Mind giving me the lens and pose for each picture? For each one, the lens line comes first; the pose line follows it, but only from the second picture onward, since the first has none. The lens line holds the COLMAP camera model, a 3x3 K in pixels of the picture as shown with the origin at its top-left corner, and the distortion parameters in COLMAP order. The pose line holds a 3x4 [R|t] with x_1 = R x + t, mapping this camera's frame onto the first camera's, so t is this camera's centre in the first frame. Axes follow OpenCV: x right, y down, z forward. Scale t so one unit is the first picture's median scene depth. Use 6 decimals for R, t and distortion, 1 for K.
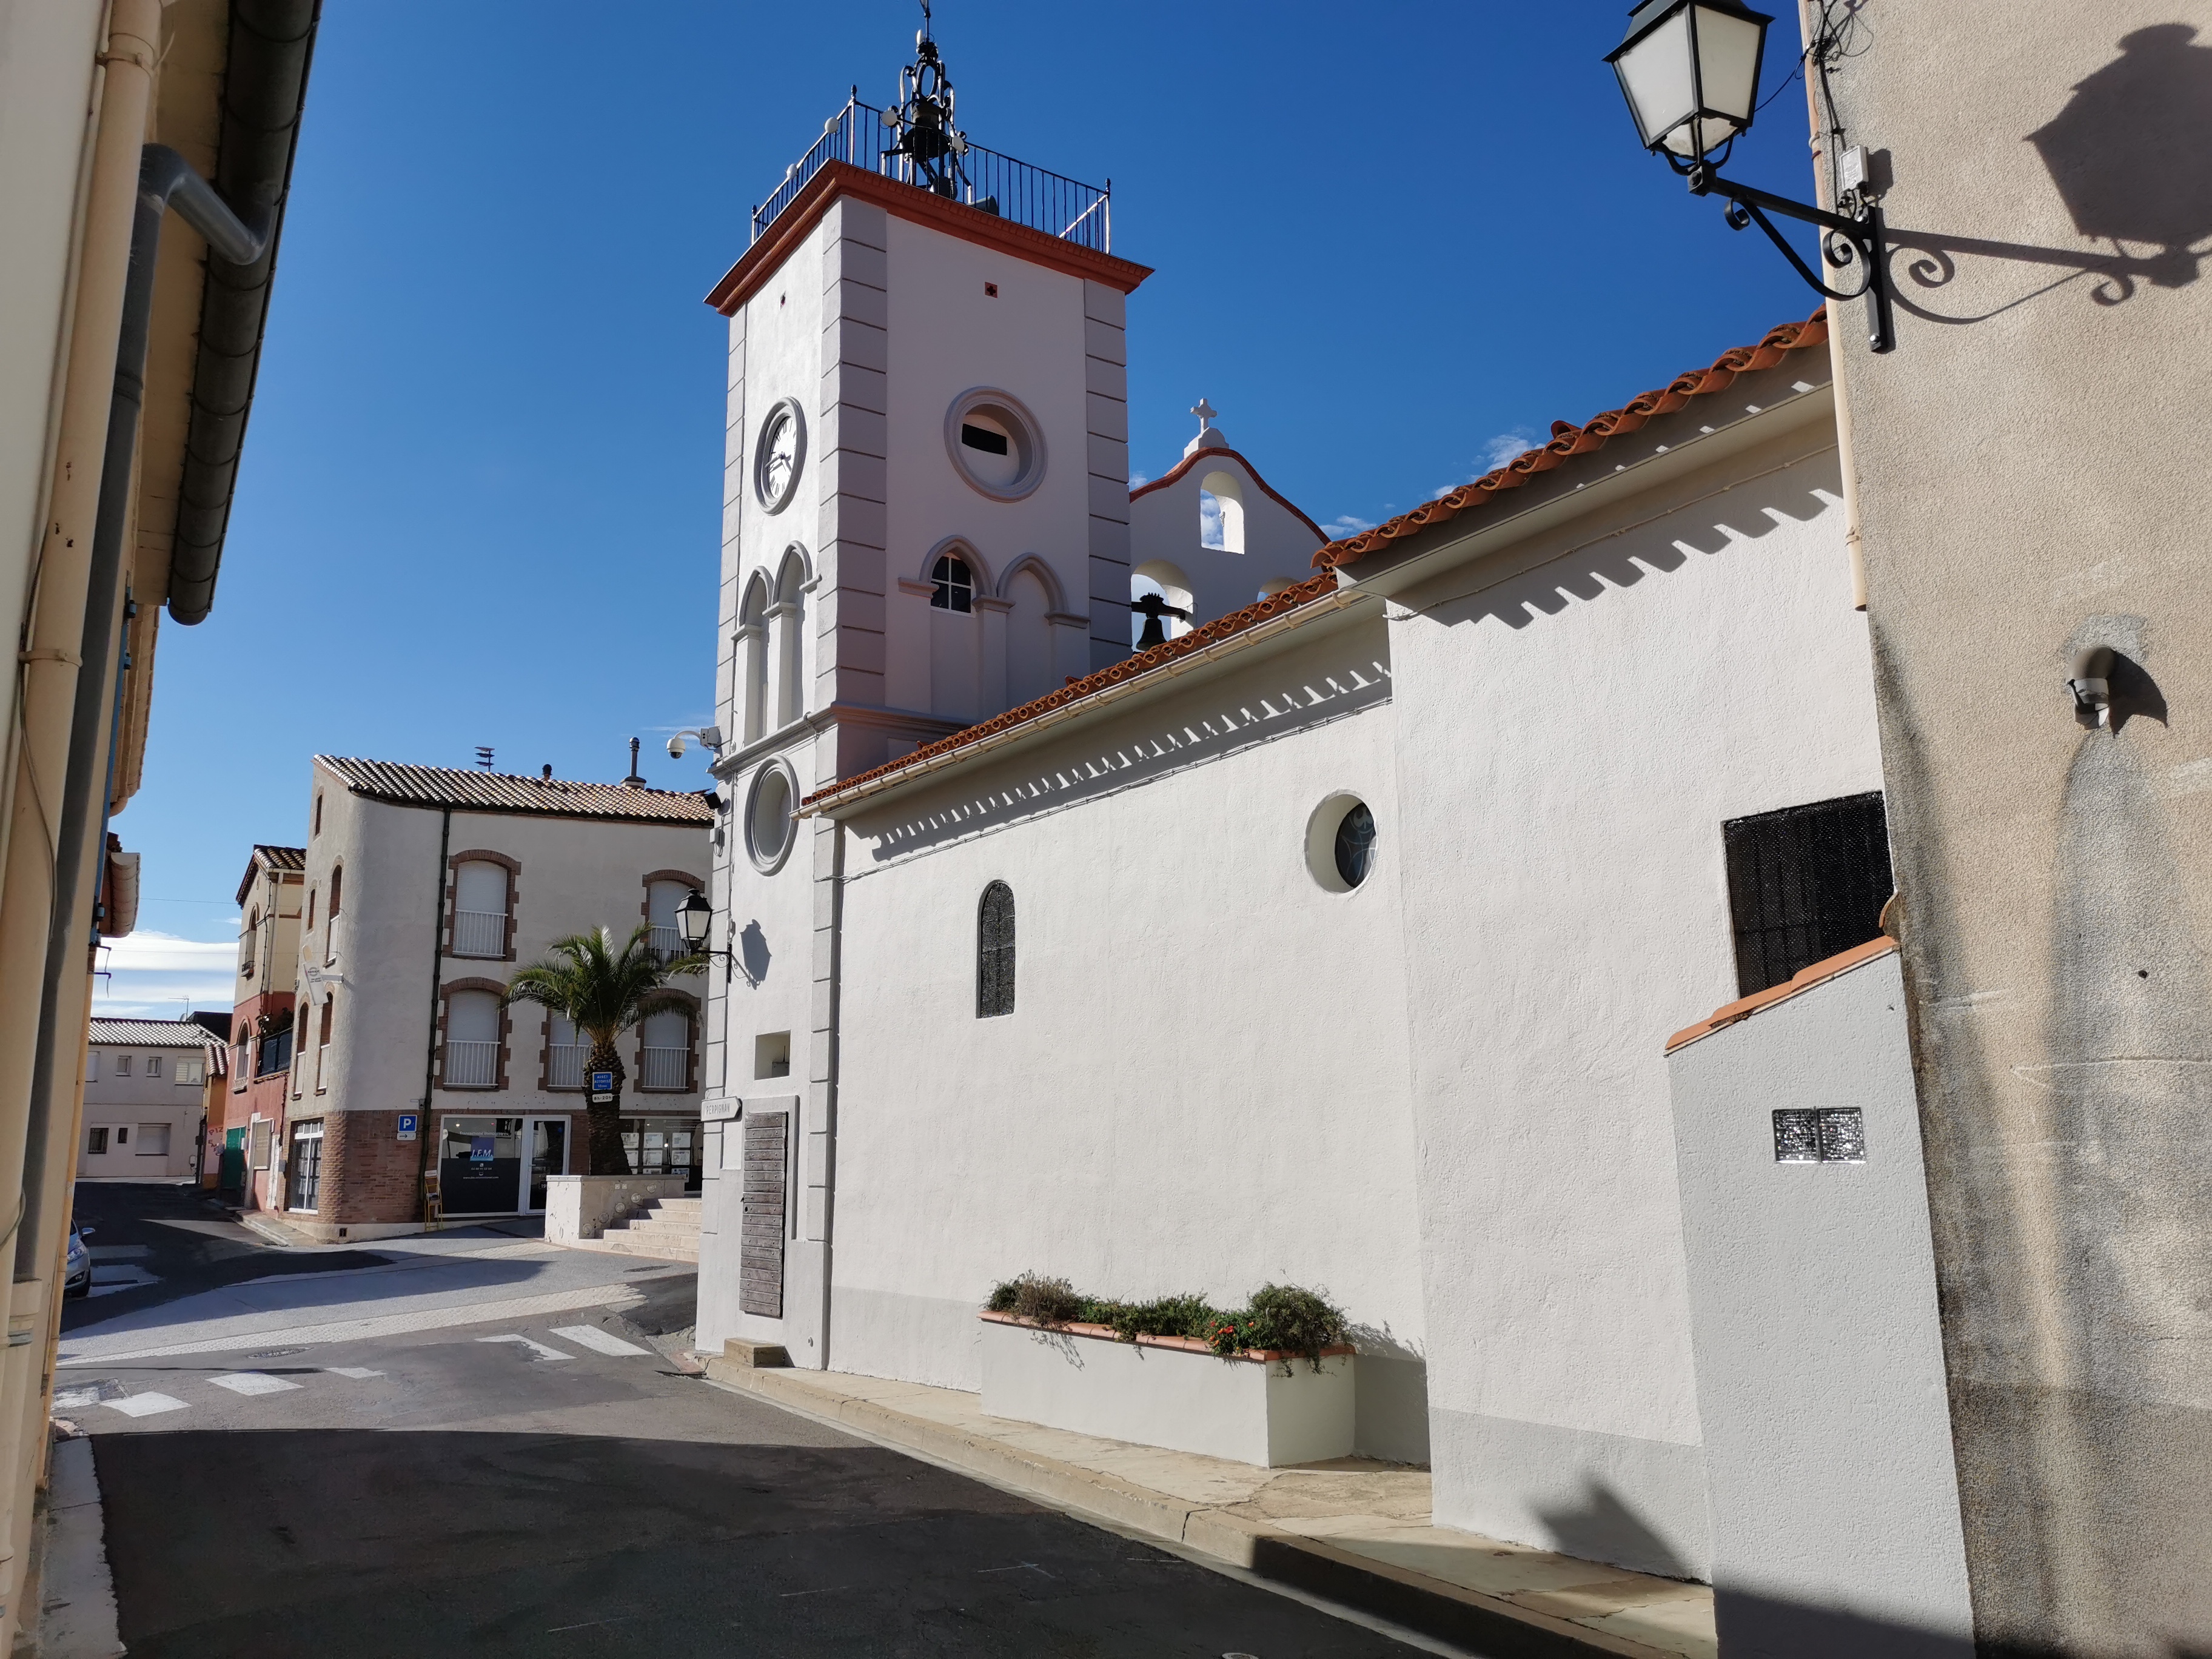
lens RADIAL K [[1730.1, 0, 1106.0], [0, 1730.1, 829.5], [0, 0, 1]] dist [0.008476, 0.002482]
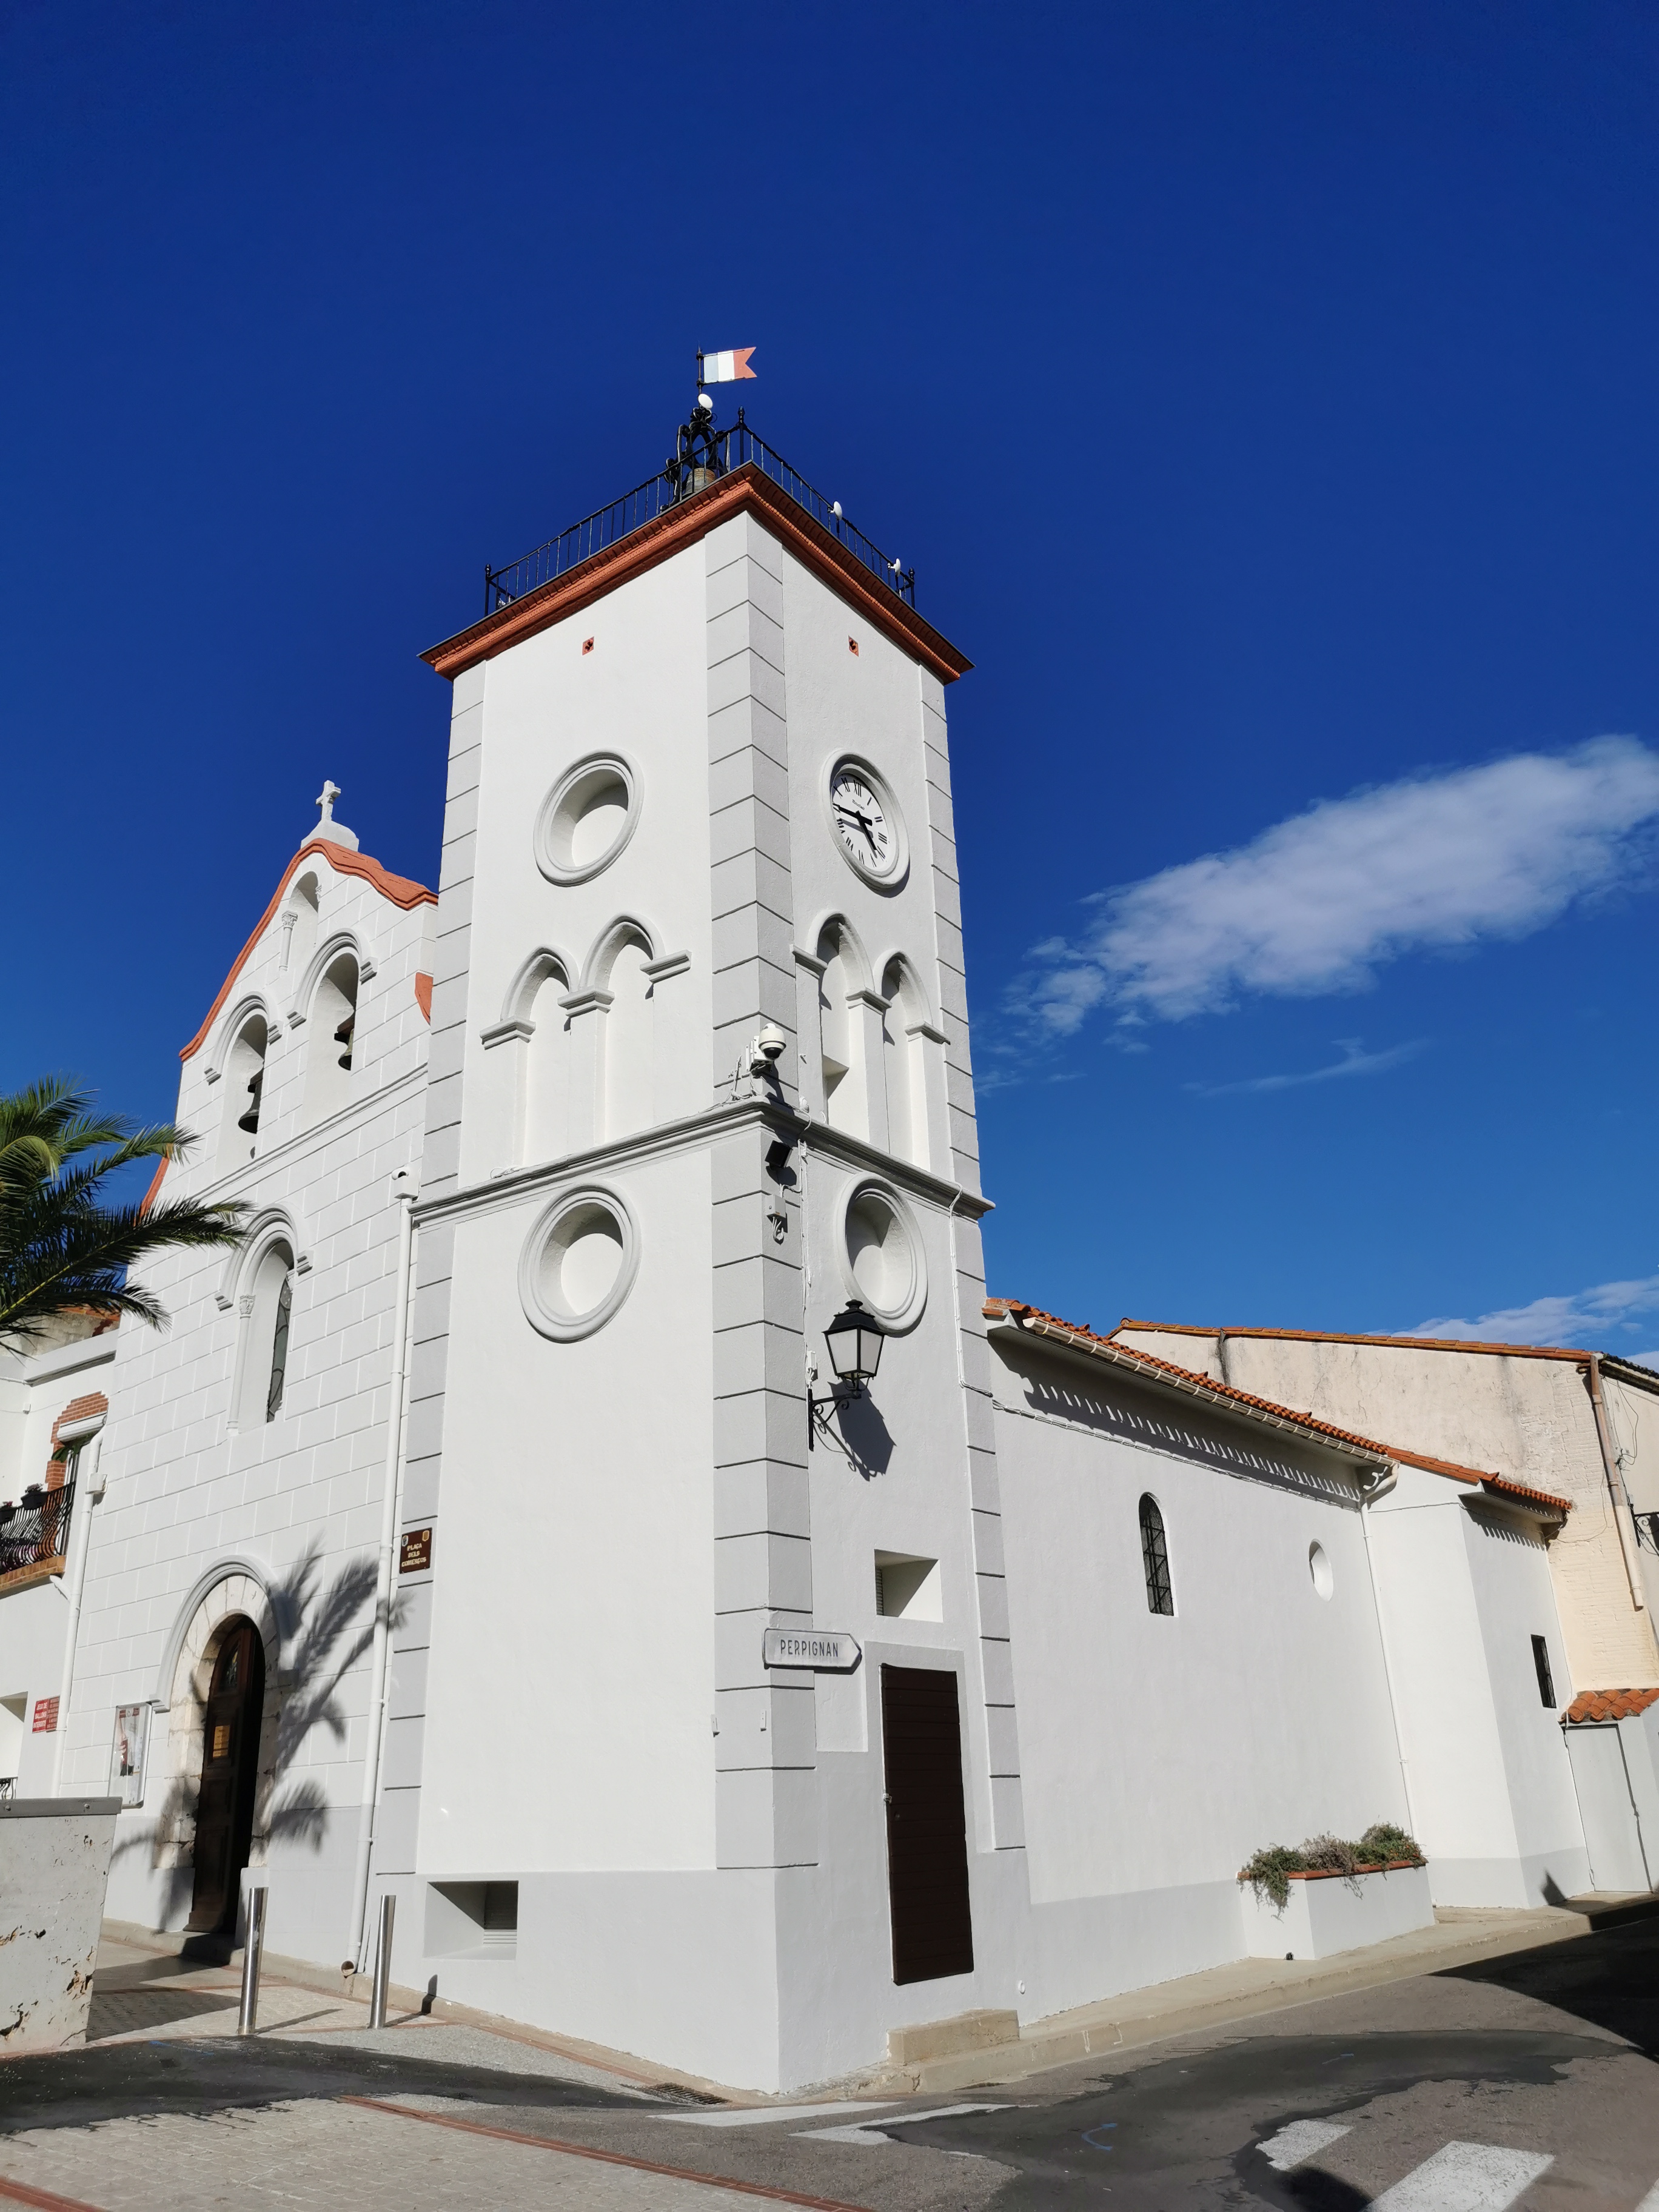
lens RADIAL K [[1586.0, 0, 829.5], [0, 1586.0, 1106.0], [0, 0, 1]] dist [-0.002031, -0.000686]
pose [[-0.307497, 0.366991, 0.877931, -0.945803], [-0.182165, 0.882865, -0.432857, 0.275840], [-0.933949, -0.293031, -0.204625, 1.375859]]
